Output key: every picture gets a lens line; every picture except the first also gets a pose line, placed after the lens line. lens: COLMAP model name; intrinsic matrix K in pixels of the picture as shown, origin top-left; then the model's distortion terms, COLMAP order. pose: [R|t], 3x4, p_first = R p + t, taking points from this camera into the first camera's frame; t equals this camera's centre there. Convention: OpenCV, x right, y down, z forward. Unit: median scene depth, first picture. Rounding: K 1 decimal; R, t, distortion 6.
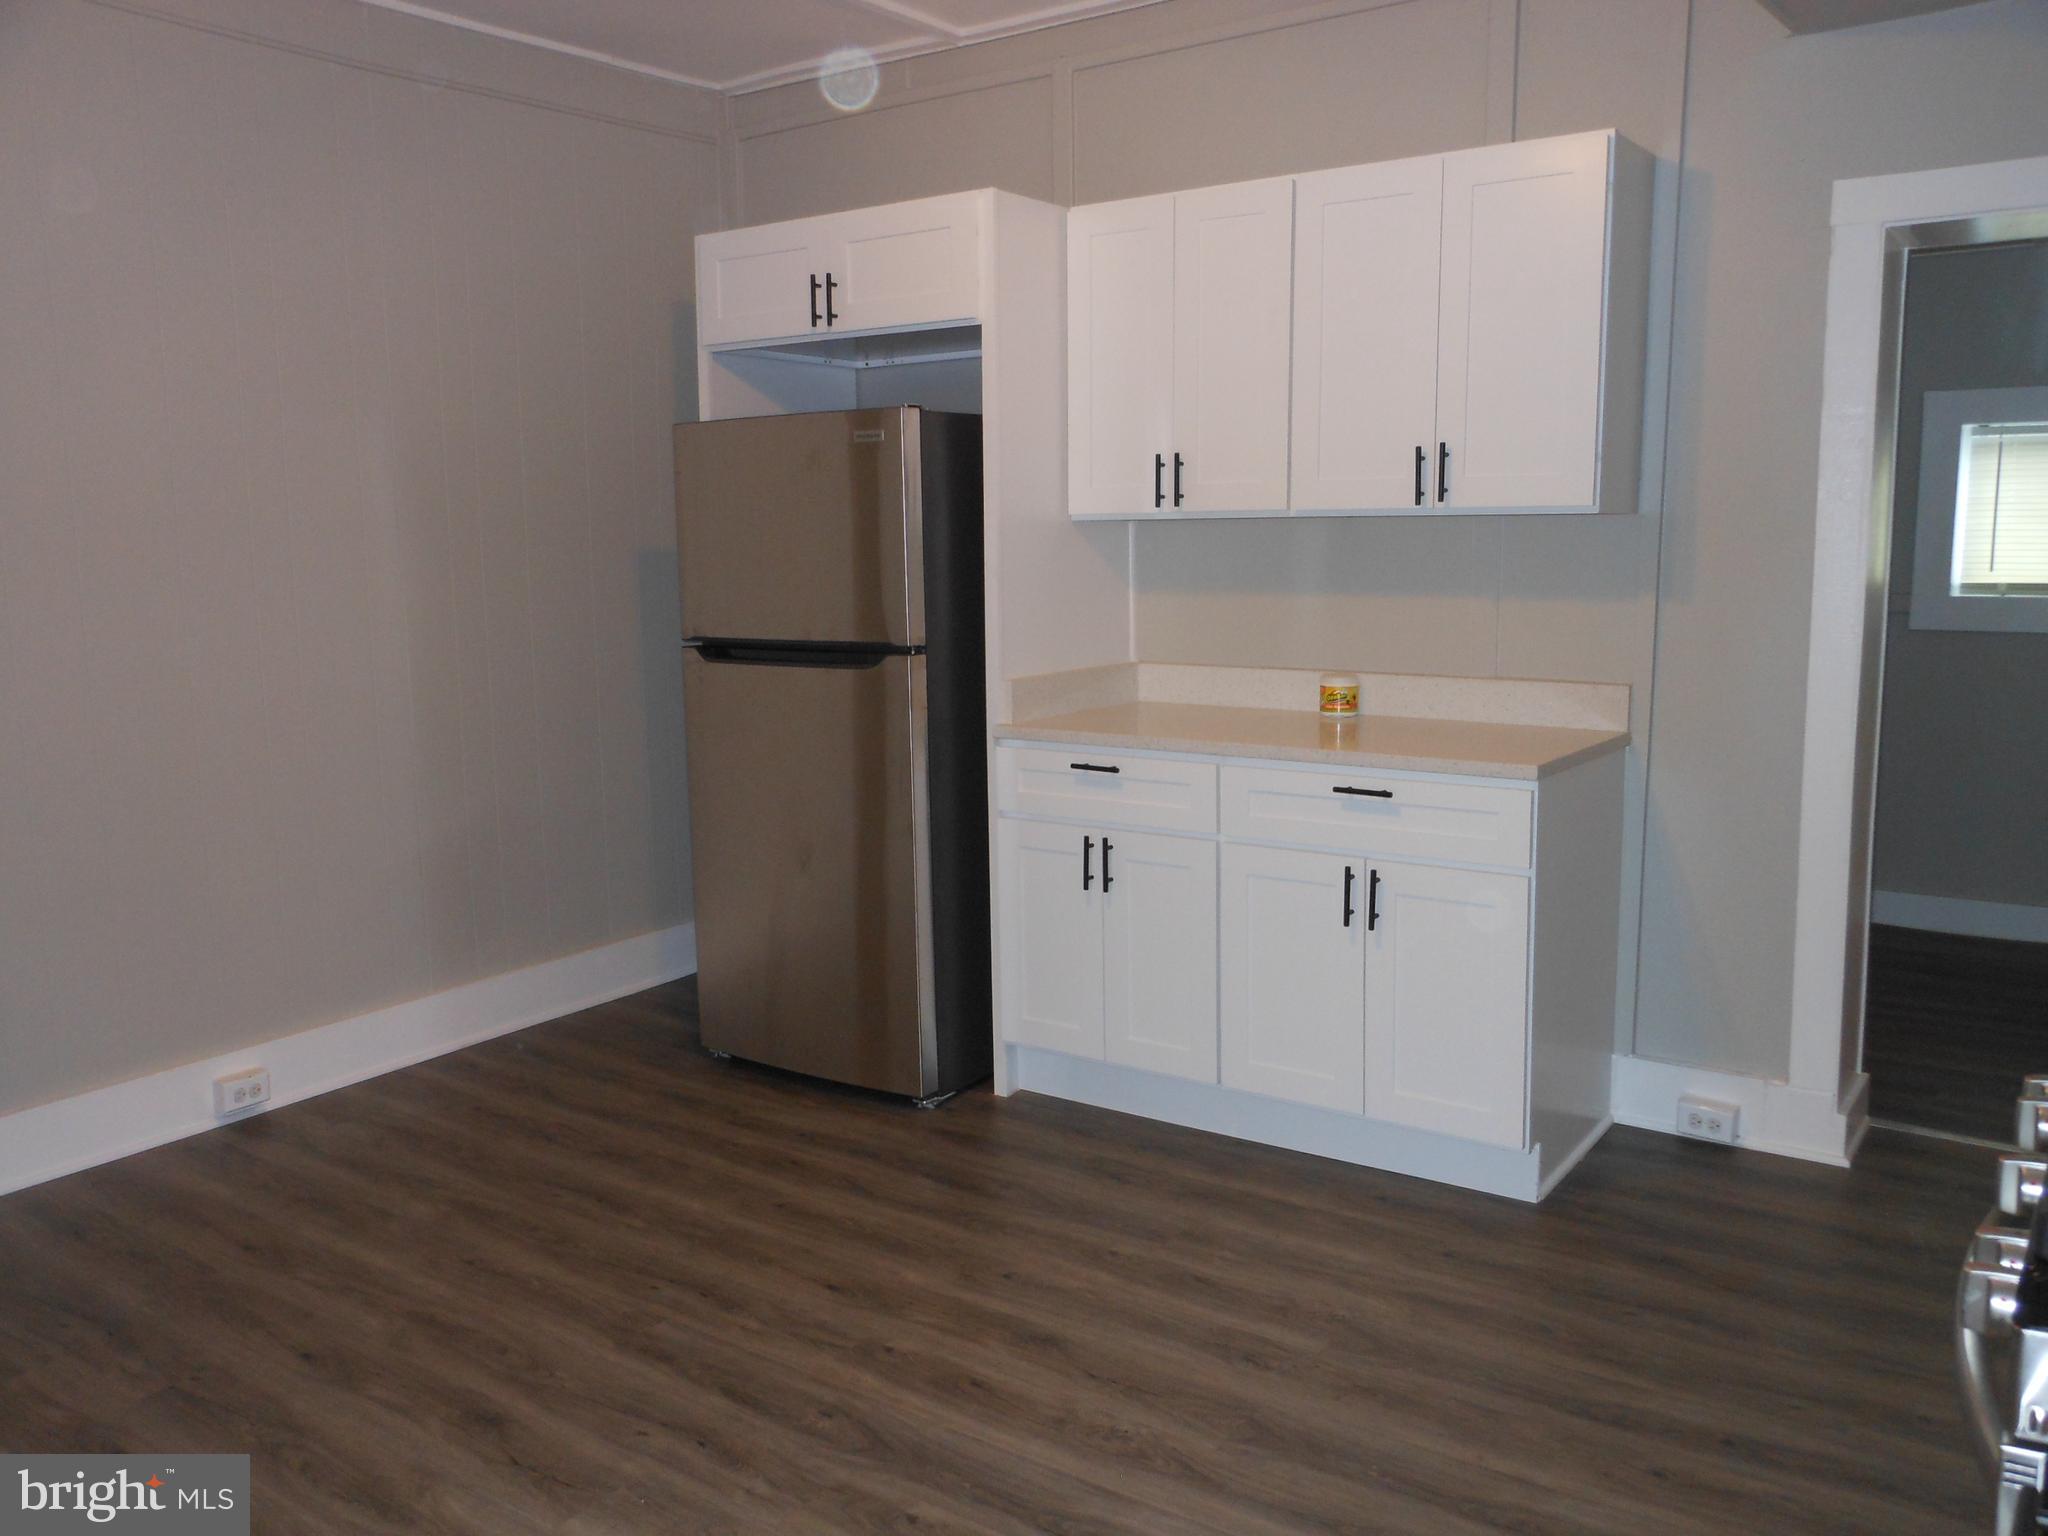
lens RADIAL K [[1693.4, 0, 956.5], [0, 1693.4, 756.0], [0, 0, 1]] dist [0.087333, -0.188730]
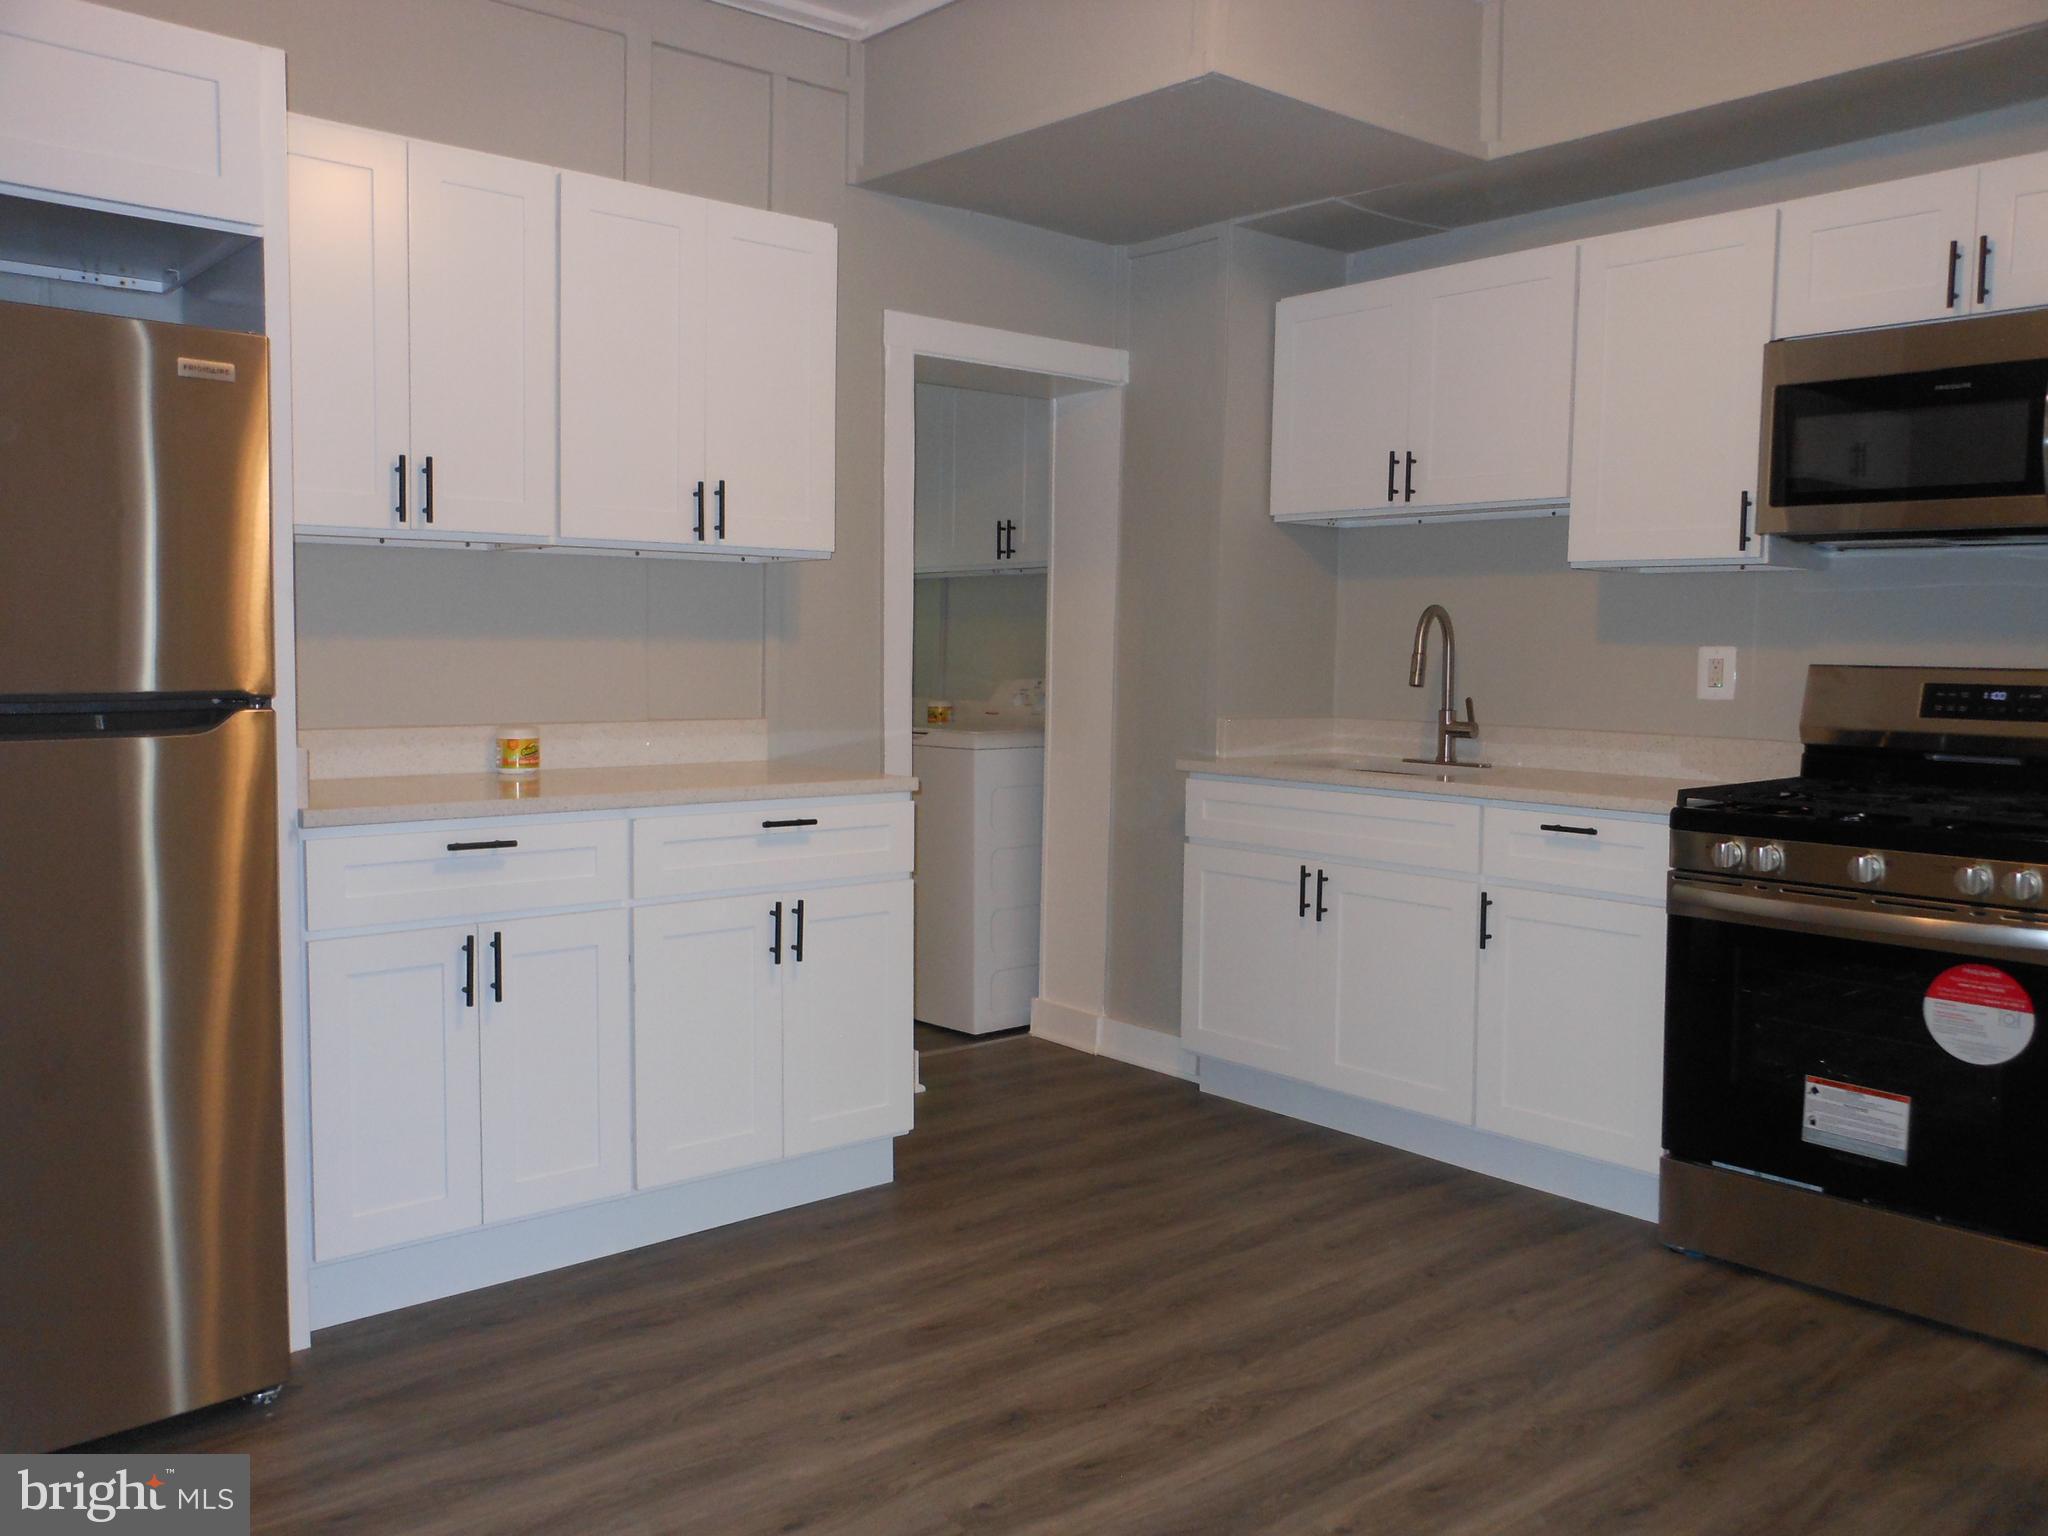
lens RADIAL K [[1680.4, 0, 1024.0], [0, 1680.4, 768.0], [0, 0, 1]] dist [0.004422, 0.005532]
pose [[0.230221, -0.052300, 0.971732, -0.656554], [0.128480, 0.991447, 0.022922, -0.014741], [-0.964620, 0.119571, 0.234971, 0.617181]]
